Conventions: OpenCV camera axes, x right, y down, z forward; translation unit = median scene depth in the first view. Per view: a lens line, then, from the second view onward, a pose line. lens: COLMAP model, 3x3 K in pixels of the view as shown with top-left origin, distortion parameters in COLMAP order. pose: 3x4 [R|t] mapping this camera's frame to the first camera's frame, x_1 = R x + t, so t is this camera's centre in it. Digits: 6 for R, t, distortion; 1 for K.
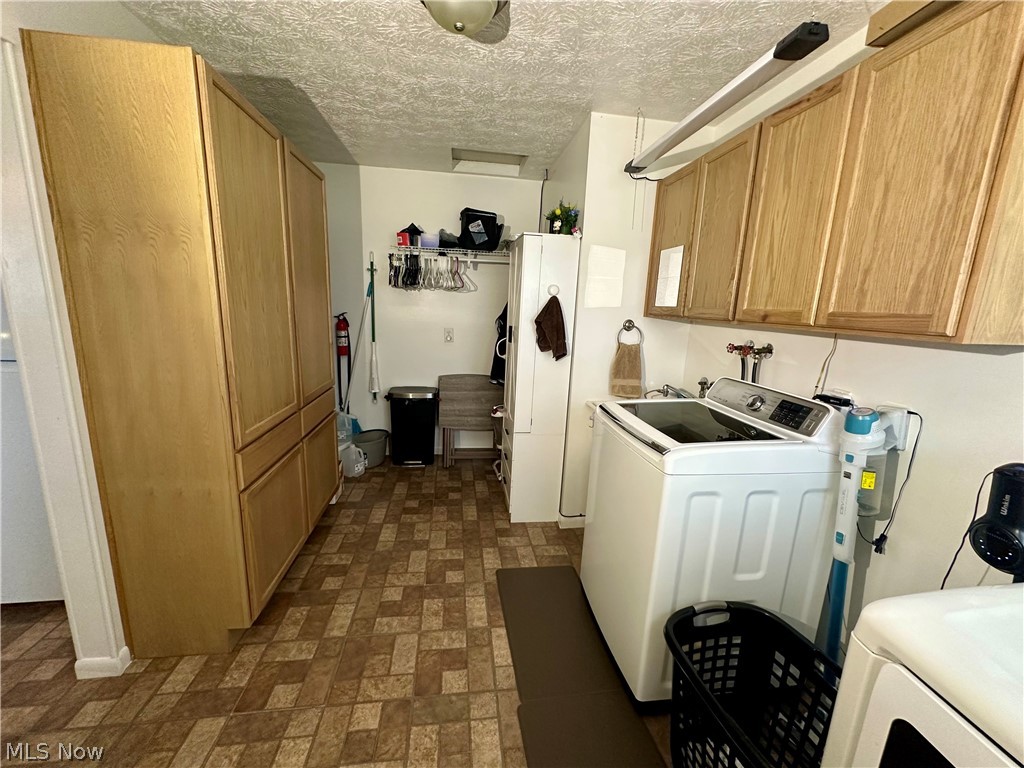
lens RADIAL K [[408.7, 0, 512.4], [0, 408.7, 384.8], [0, 0, 1]] dist [-0.002329, 0.000502]
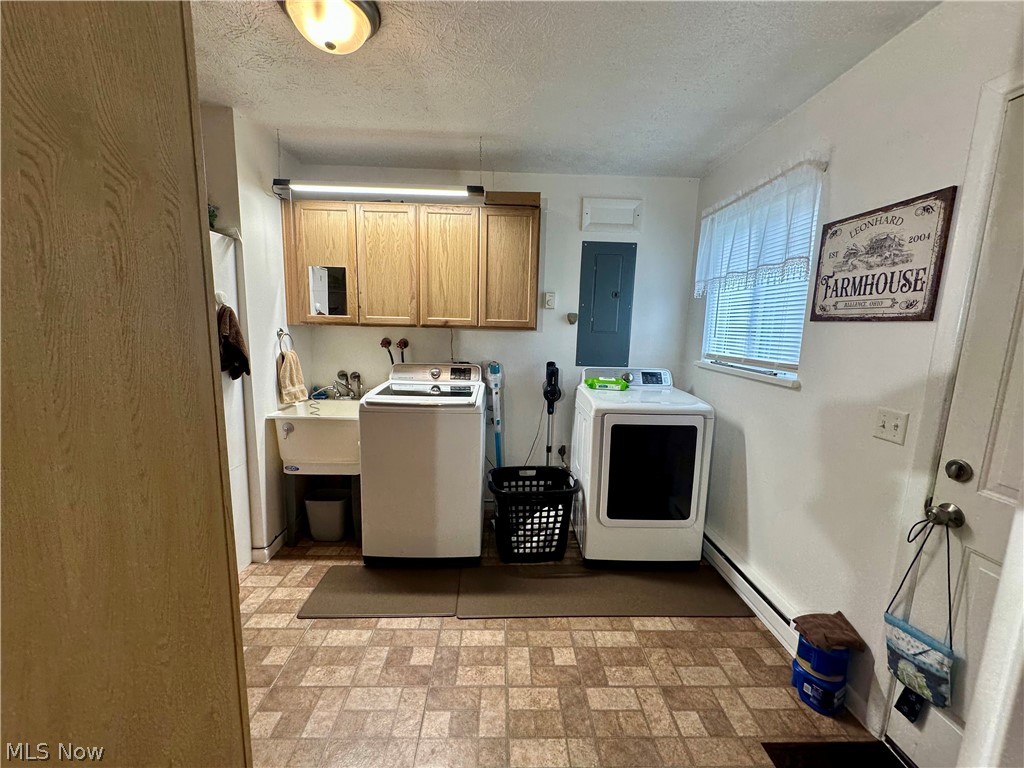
lens RADIAL K [[408.7, 0, 512.4], [0, 408.7, 384.8], [0, 0, 1]] dist [-0.002329, 0.000502]
pose [[0.109057, -0.185862, 0.976505, -0.706342], [0.174589, 0.970675, 0.165254, -0.092106], [-0.978583, 0.152465, 0.138309, 0.322249]]
